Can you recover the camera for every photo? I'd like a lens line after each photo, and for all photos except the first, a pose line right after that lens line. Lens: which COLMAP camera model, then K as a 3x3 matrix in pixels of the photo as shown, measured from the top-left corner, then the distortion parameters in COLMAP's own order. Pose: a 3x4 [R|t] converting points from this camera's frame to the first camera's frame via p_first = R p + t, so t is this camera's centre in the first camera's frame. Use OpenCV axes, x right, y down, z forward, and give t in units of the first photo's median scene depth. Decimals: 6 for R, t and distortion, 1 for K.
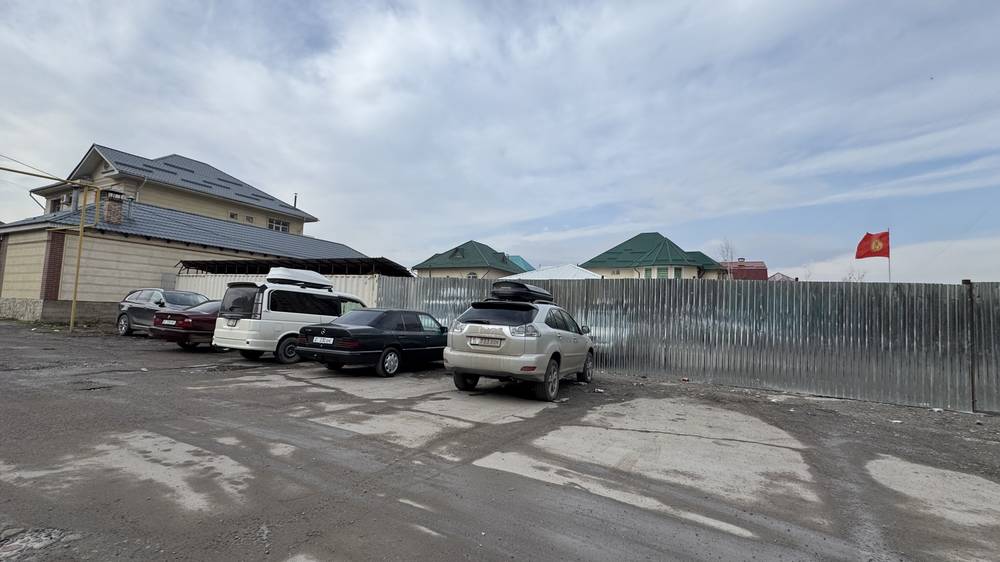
lens RADIAL K [[439.0, 0, 500.0], [0, 439.0, 281.0], [0, 0, 1]] dist [-0.002265, -0.000206]
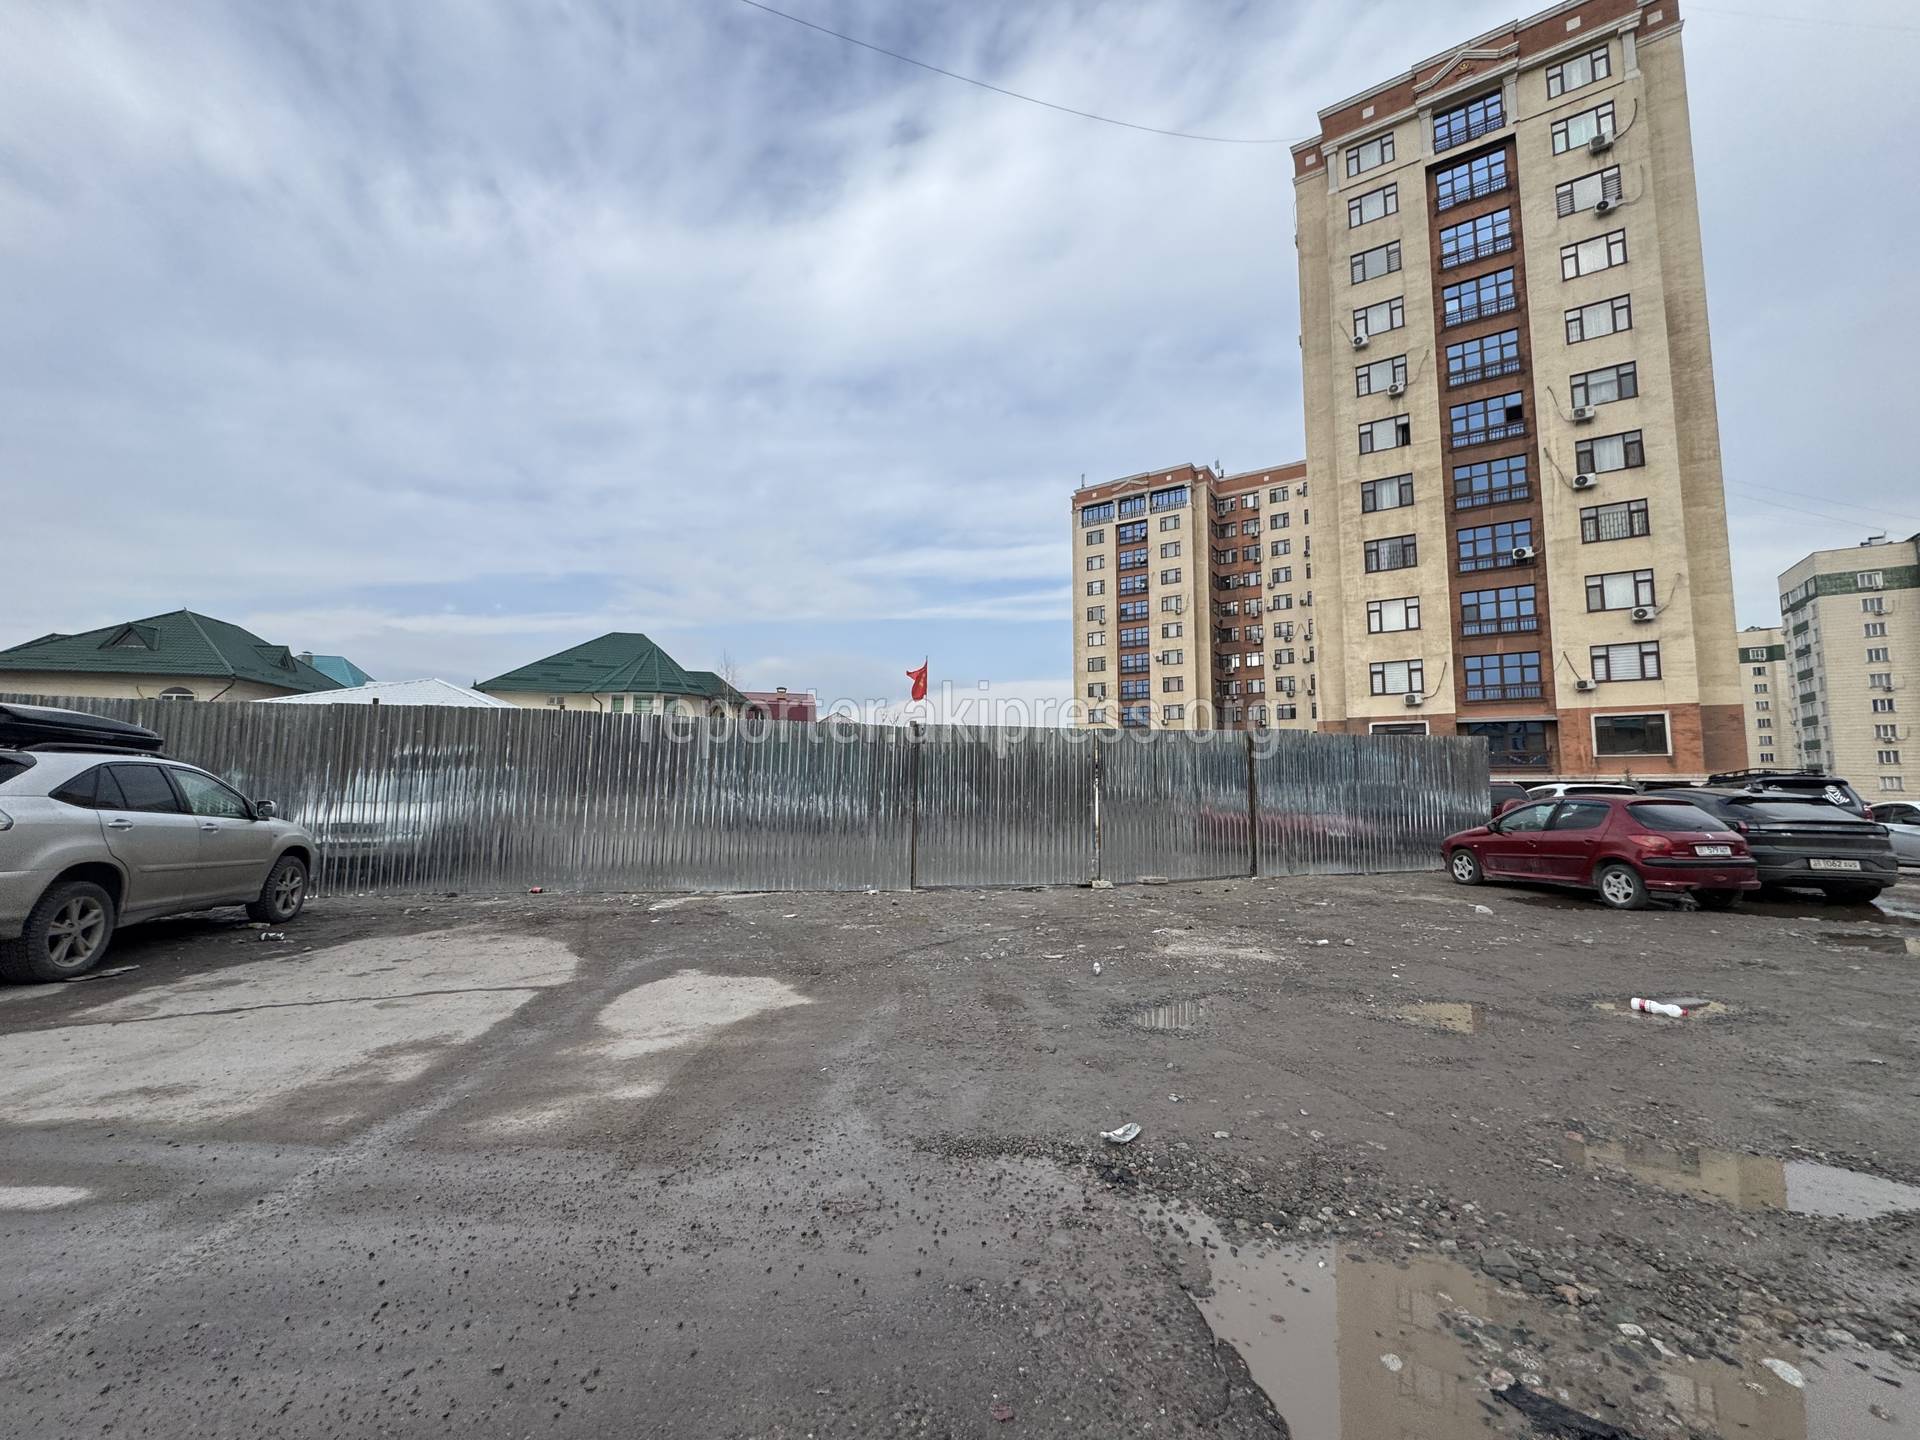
lens RADIAL K [[763.5, 0, 960.0], [0, 763.5, 720.0], [0, 0, 1]] dist [0.000663, -0.000014]
pose [[0.767632, 0.025297, 0.640392, 0.235902], [-0.023890, 0.999656, -0.010852, 0.008135], [-0.640446, -0.006968, 0.767972, -0.089906]]
